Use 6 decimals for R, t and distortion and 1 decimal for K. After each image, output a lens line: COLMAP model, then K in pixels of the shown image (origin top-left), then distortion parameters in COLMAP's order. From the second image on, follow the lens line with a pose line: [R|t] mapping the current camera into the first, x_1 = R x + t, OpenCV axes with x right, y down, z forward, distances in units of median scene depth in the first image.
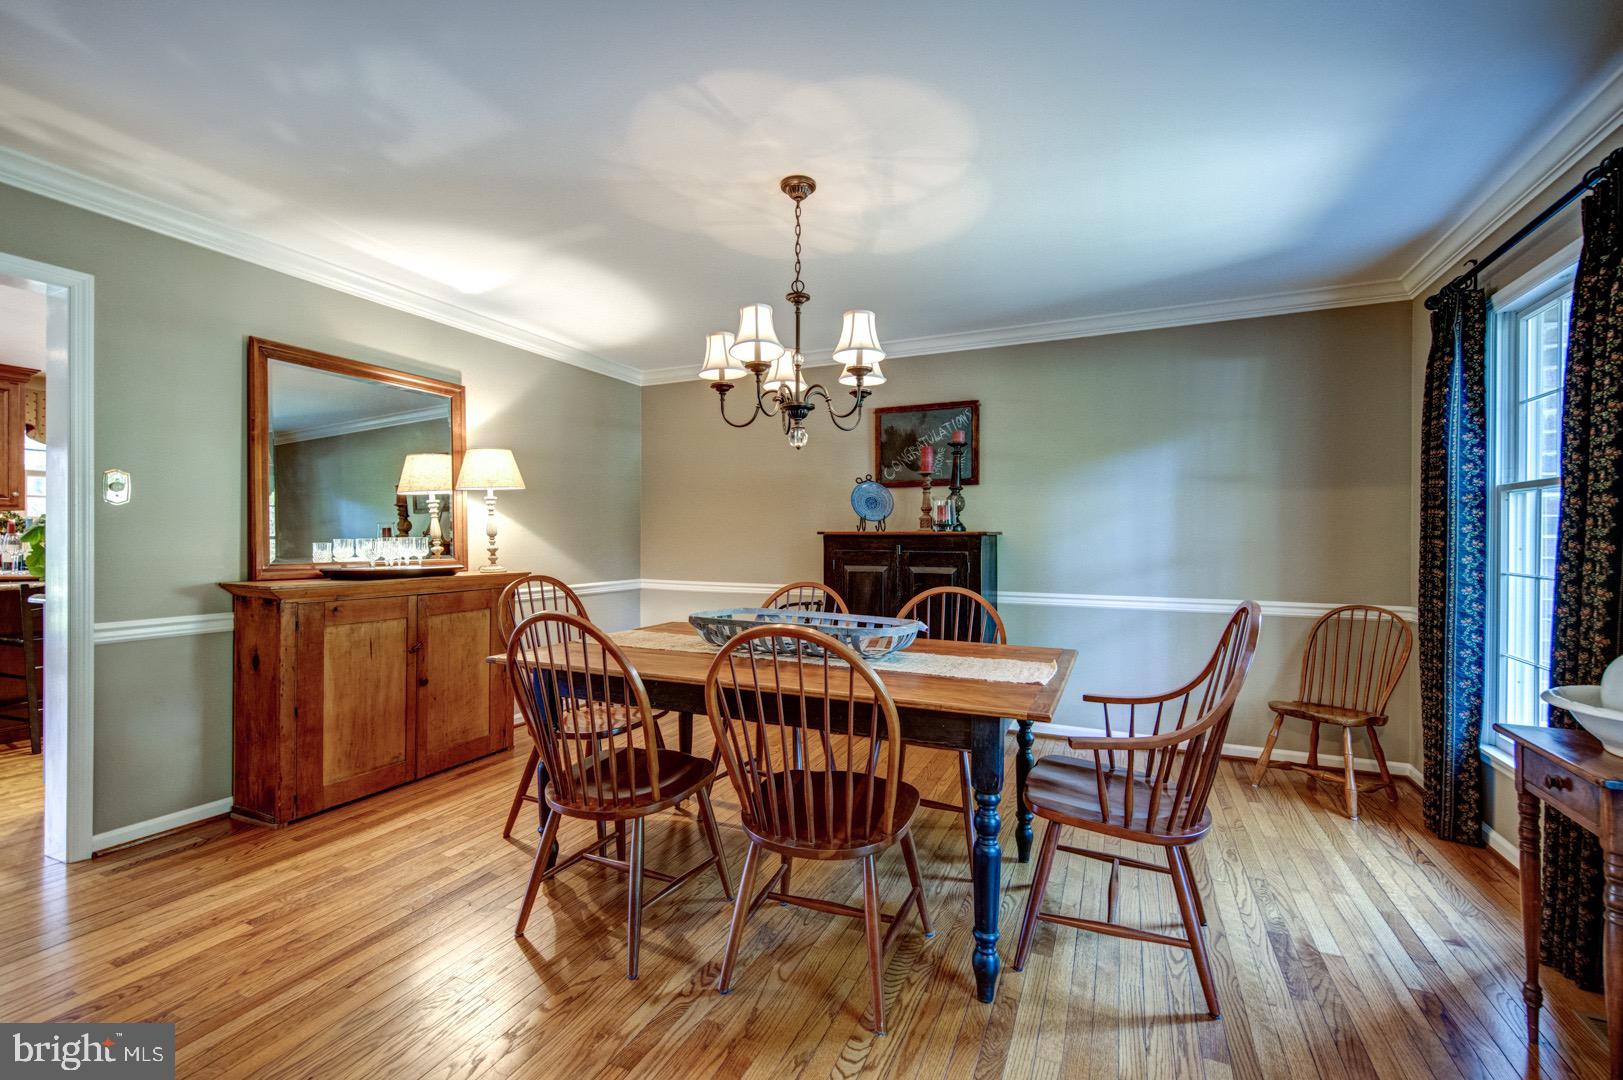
lens RADIAL K [[691.4, 0, 815.1], [0, 691.4, 539.9], [0, 0, 1]] dist [0.001534, 0.000006]
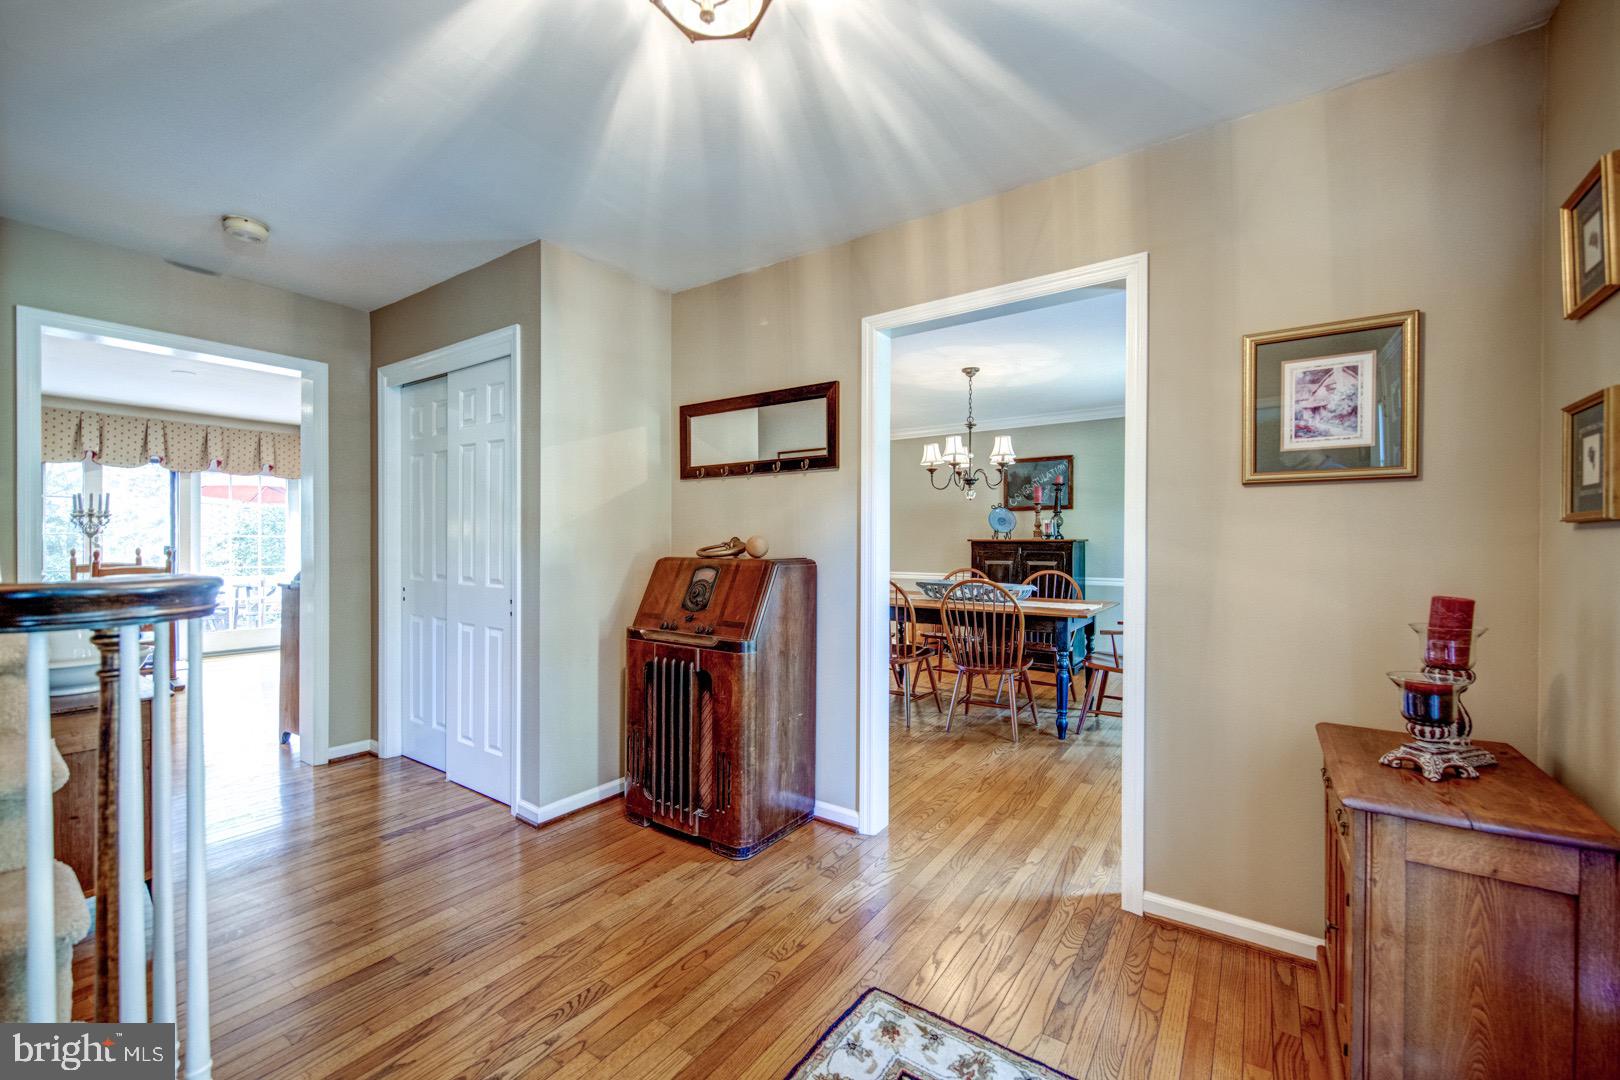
lens RADIAL K [[653.9, 0, 814.1], [0, 653.9, 545.6], [0, 0, 1]] dist [0.014673, 0.000158]
pose [[0.984851, -0.000026, -0.173402, -0.088222], [0.000537, 0.999996, 0.002898, -0.002313], [0.173401, -0.002947, 0.984847, -0.598987]]
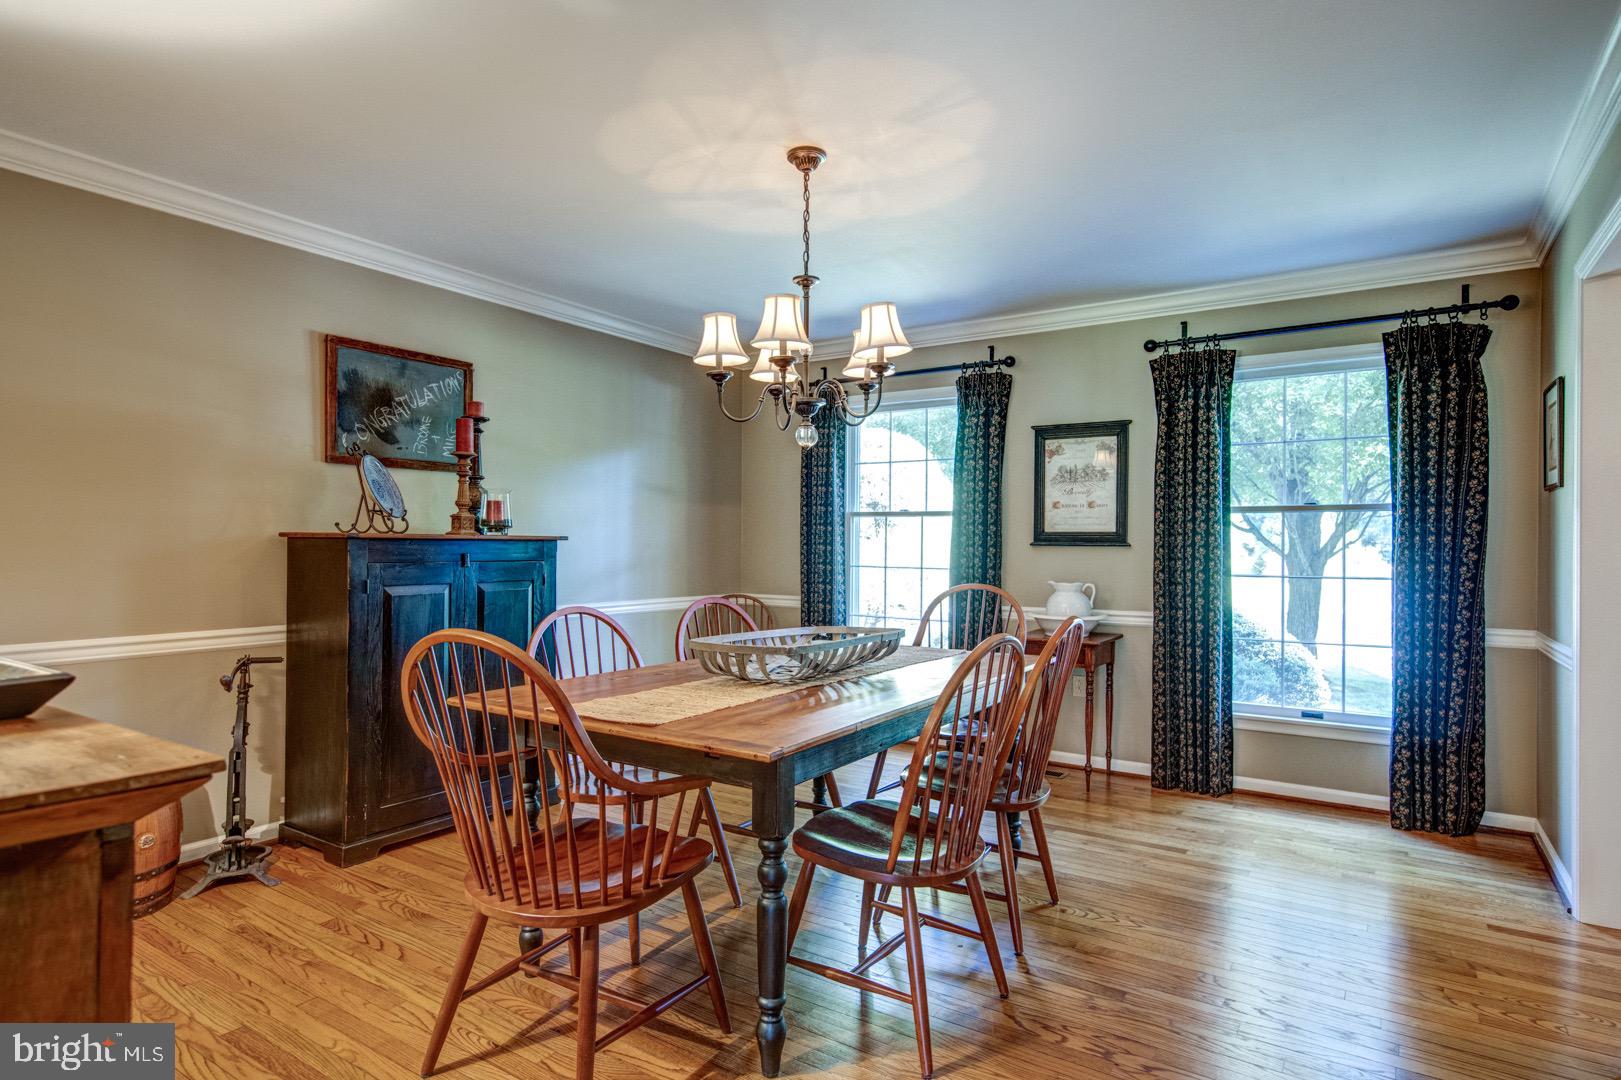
lens RADIAL K [[886.1, 0, 810.7], [0, 886.1, 541.1], [0, 0, 1]] dist [0.000749, 0.000026]
pose [[0.160329, 0.000737, 0.987063, -0.720381], [-0.004897, 0.999988, 0.000049, -0.006828], [-0.987052, -0.004842, 0.160331, 0.501411]]
